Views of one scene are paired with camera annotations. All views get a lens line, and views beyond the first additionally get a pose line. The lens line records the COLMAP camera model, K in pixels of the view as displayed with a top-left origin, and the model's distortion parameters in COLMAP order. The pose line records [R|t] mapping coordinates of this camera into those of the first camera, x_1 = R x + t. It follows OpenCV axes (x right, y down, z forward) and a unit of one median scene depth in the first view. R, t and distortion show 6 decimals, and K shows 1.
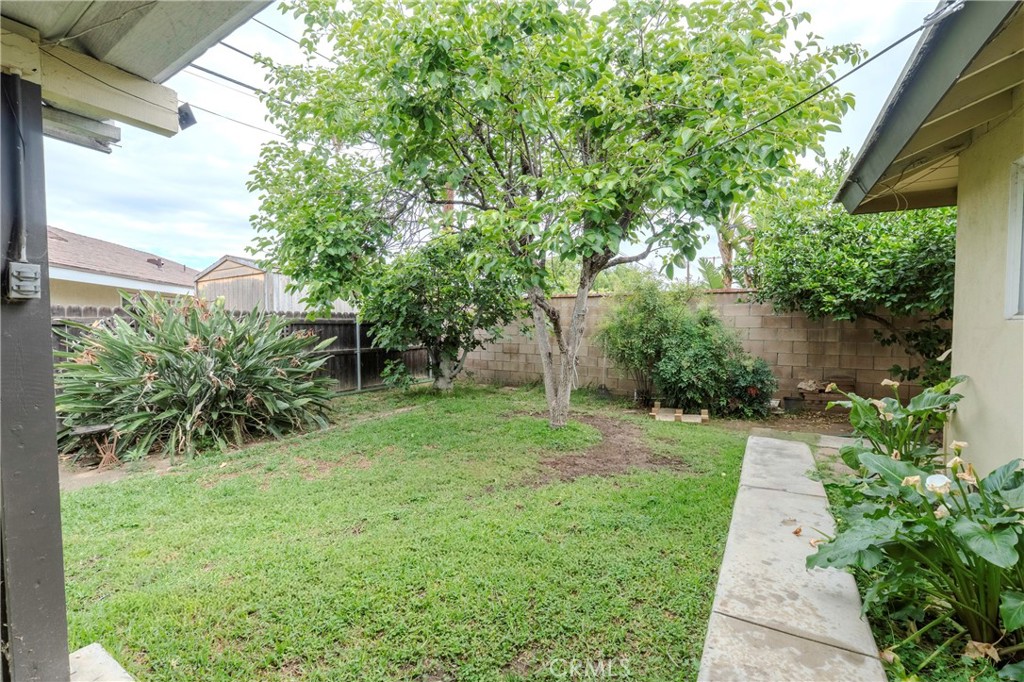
lens RADIAL K [[422.7, 0, 512.0], [0, 422.7, 341.0], [0, 0, 1]] dist [-0.001099, -0.000087]
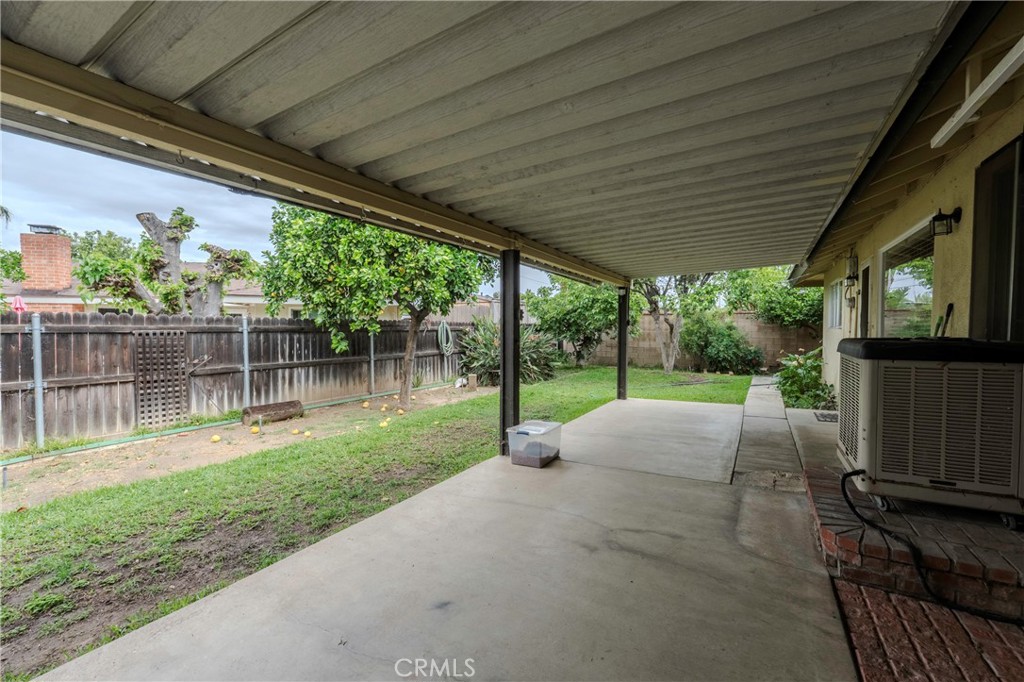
lens RADIAL K [[422.7, 0, 512.0], [0, 422.7, 341.0], [0, 0, 1]] dist [-0.001099, -0.000087]
pose [[0.999996, 0.001958, 0.001953, -0.629462], [-0.001929, 0.999890, -0.014677, 0.049015], [-0.001981, 0.014673, 0.999890, -1.084282]]
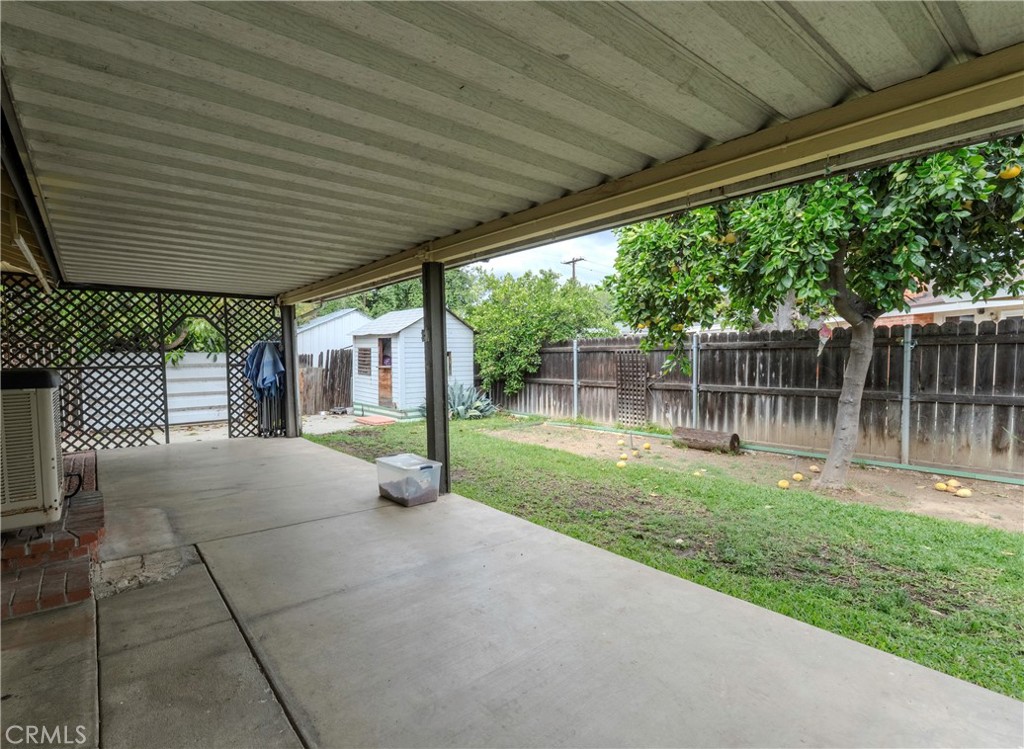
lens RADIAL K [[578.7, 0, 512.0], [0, 578.7, 374.5], [0, 0, 1]] dist [-0.001285, 0.000072]
pose [[-0.392596, 0.047077, -0.918505, 2.063434], [-0.017565, 0.998123, 0.058665, -0.128404], [0.919543, 0.039165, -0.391033, 3.066688]]
